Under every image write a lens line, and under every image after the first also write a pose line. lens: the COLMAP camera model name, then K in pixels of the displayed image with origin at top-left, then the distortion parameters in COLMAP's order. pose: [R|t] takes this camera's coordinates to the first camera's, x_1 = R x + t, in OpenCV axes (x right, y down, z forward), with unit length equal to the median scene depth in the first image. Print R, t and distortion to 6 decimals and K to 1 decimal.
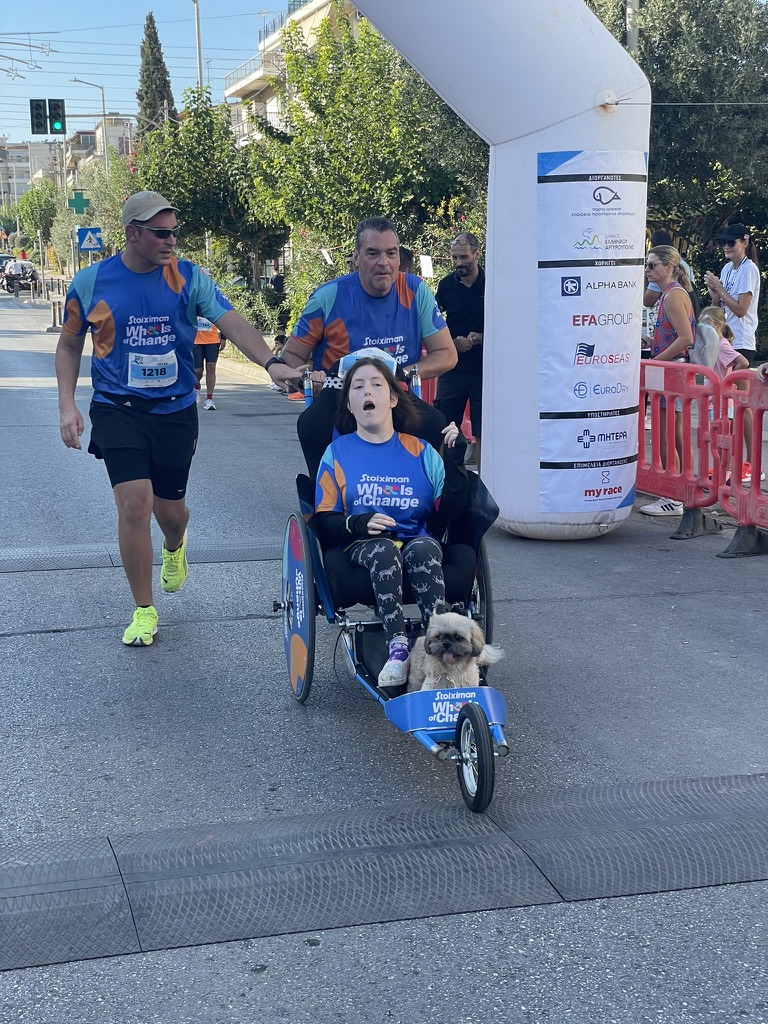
lens RADIAL K [[1557.5, 0, 438.2], [0, 1557.5, 515.4], [0, 0, 1]] dist [0.077620, 0.000000]
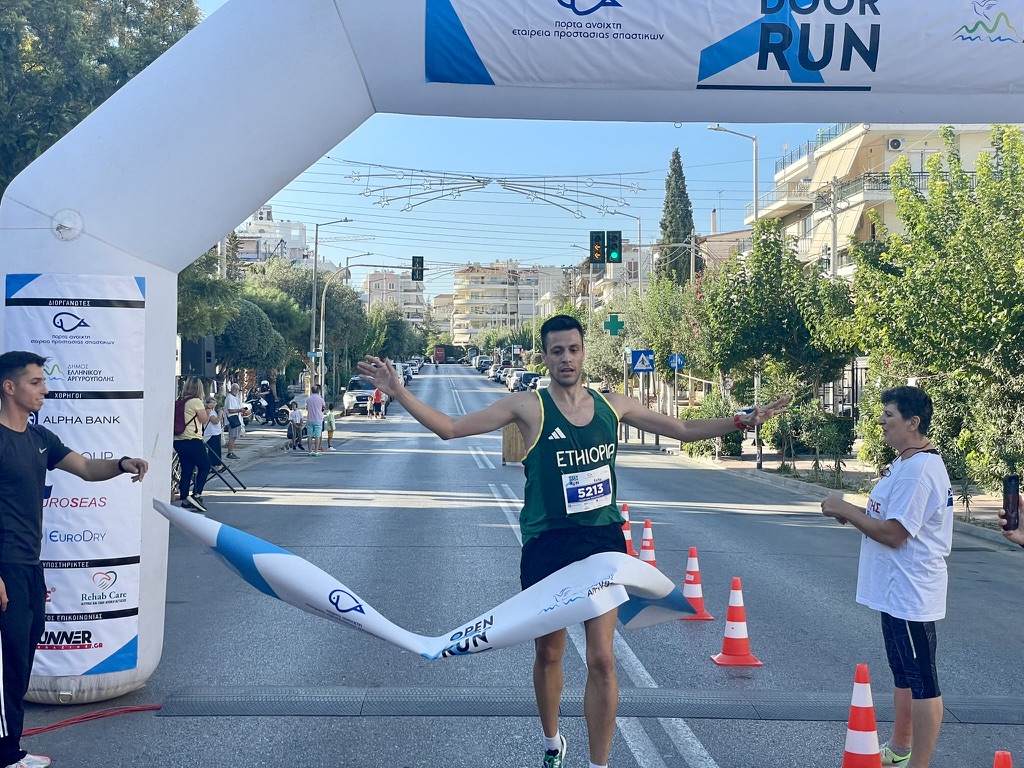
lens RADIAL K [[1557.5, 0, 508.3], [0, 1557.5, 351.5], [0, 0, 1]] dist [0.077620, 0.000000]
pose [[0.966057, 0.011773, -0.258061, -0.051591], [-0.057287, 0.983851, -0.169573, -0.002773], [0.251897, 0.178601, 0.951131, -0.006119]]
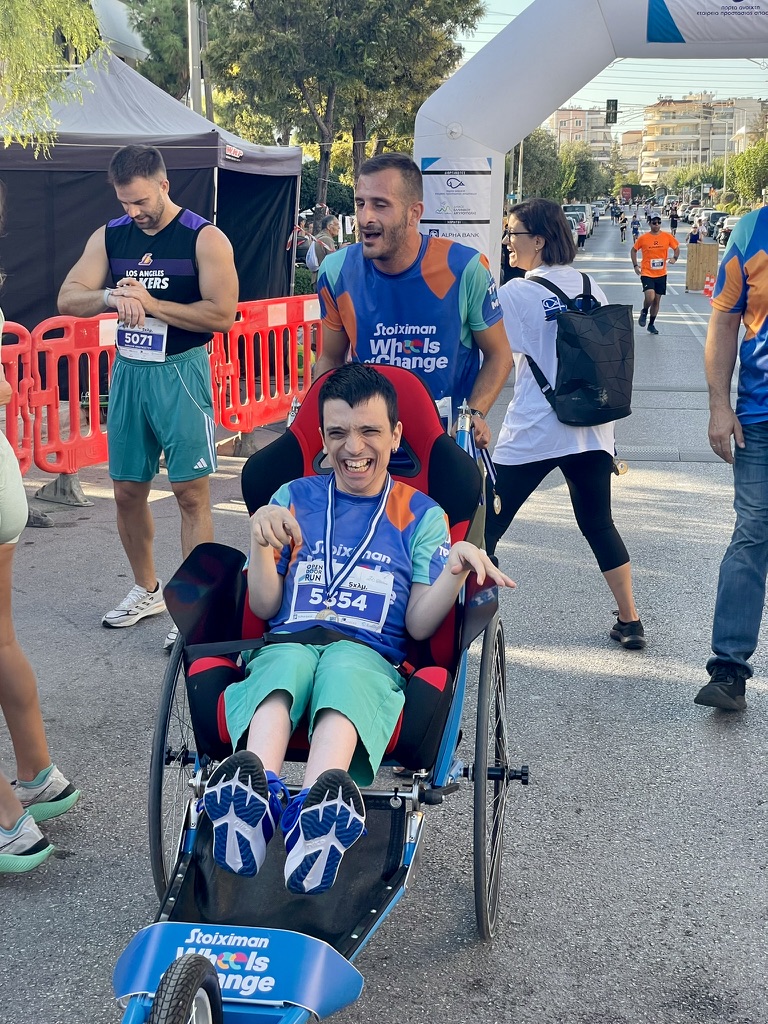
lens RADIAL K [[1557.5, 0, 355.8], [0, 1557.5, 535.8], [0, 0, 1]] dist [0.077620, 0.000000]
pose [[0.890918, 0.100618, -0.442879, 0.004675], [-0.082702, 0.994788, 0.059640, 0.030799], [0.446571, -0.016507, 0.894596, -0.202315]]
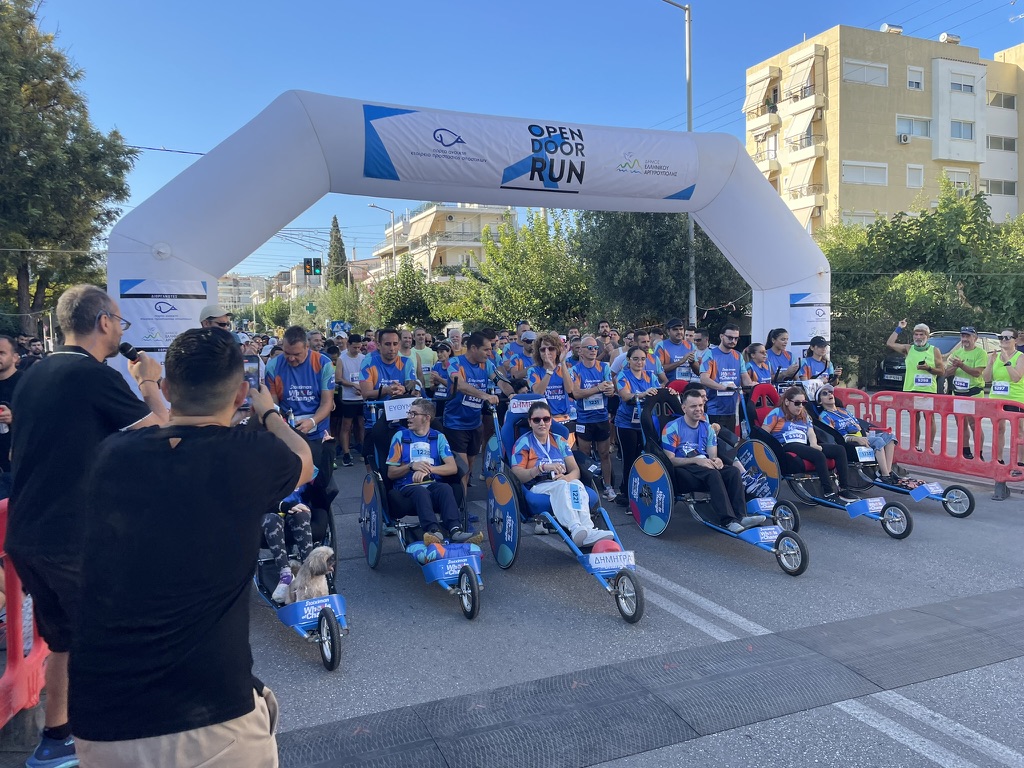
lens RADIAL K [[777.3, 0, 530.3], [0, 777.3, 377.4], [0, 0, 1]] dist [0.070919, -0.086482]
pose [[0.994638, -0.010458, 0.102889, -0.098170], [0.021266, 0.994295, -0.104519, -0.001810], [-0.101209, 0.106147, 0.989186, -0.009609]]
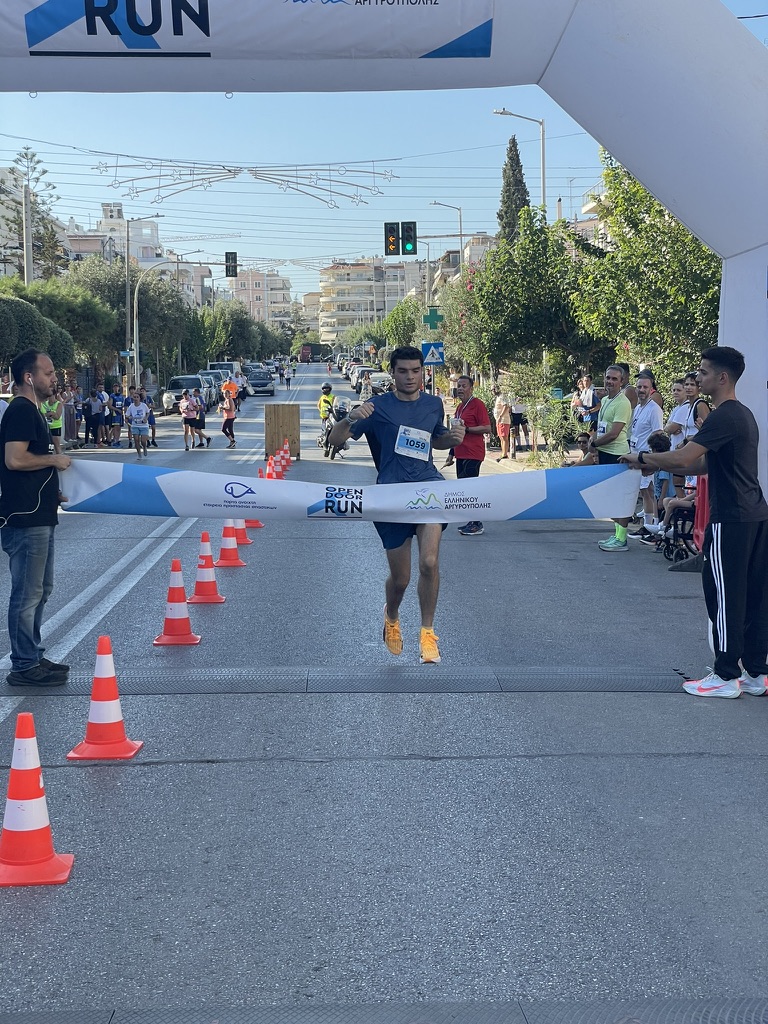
lens RADIAL K [[1557.5, 0, 408.2], [0, 1557.5, 509.9], [0, 0, 1]] dist [0.077620, 0.000000]
pose [[0.969051, 0.018792, -0.246145, 0.020878], [-0.036667, 0.996995, -0.068239, -0.003843], [0.244123, 0.075152, 0.966828, 0.013963]]
